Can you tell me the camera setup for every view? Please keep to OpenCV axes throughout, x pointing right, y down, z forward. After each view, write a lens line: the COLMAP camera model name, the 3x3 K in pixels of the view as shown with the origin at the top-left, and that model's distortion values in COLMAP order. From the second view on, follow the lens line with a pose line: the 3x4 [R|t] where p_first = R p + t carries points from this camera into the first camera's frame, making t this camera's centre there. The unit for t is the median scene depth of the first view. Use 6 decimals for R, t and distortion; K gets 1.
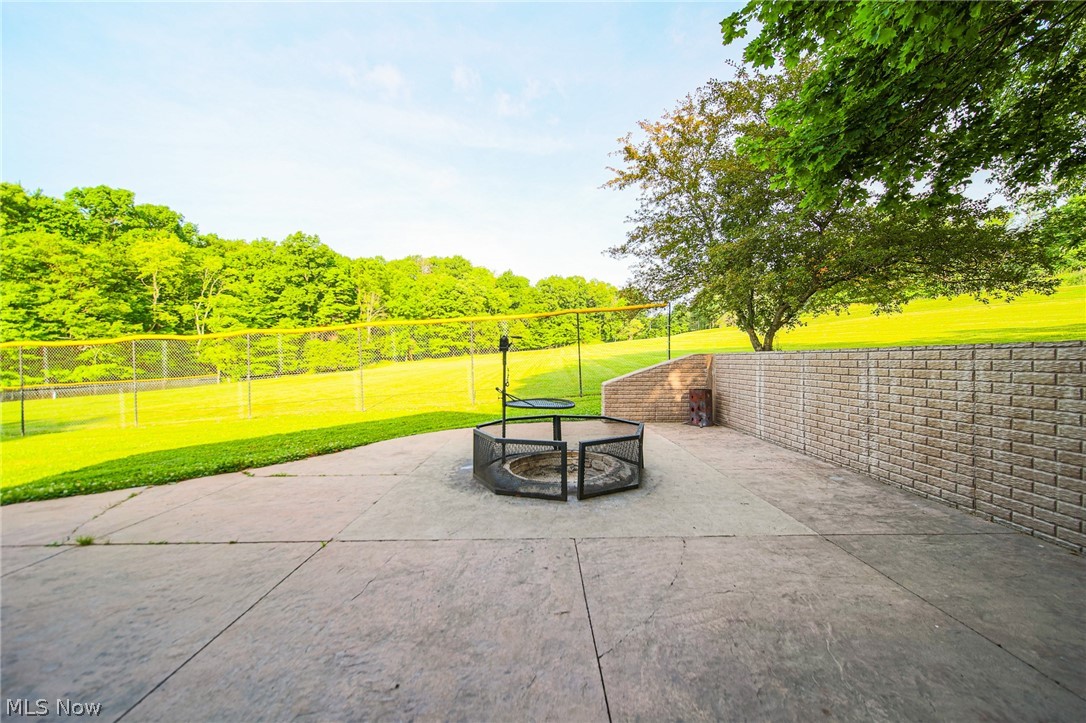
lens RADIAL K [[389.2, 0, 543.0], [0, 389.2, 361.5], [0, 0, 1]] dist [0.000207, -0.000031]
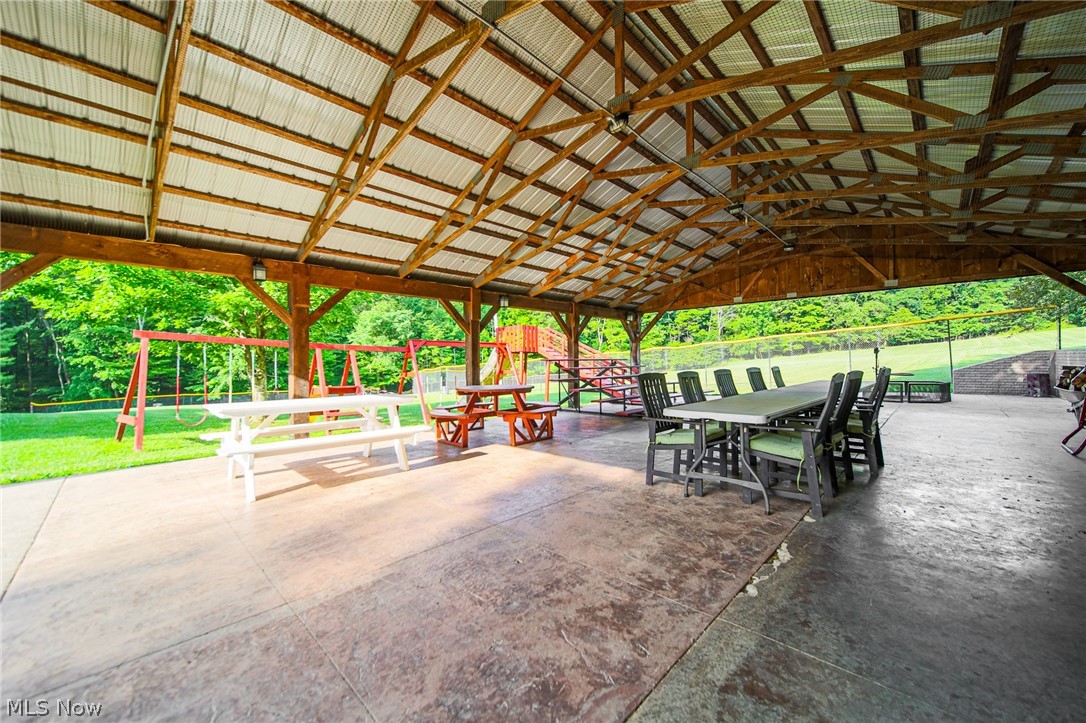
lens RADIAL K [[419.3, 0, 543.0], [0, 419.3, 361.5], [0, 0, 1]] dist [-0.000911, -0.000203]
pose [[0.713838, -0.007141, -0.700275, 0.017032], [0.009850, 0.999951, -0.000157, 0.000482], [0.700242, -0.006786, 0.713873, -0.155260]]
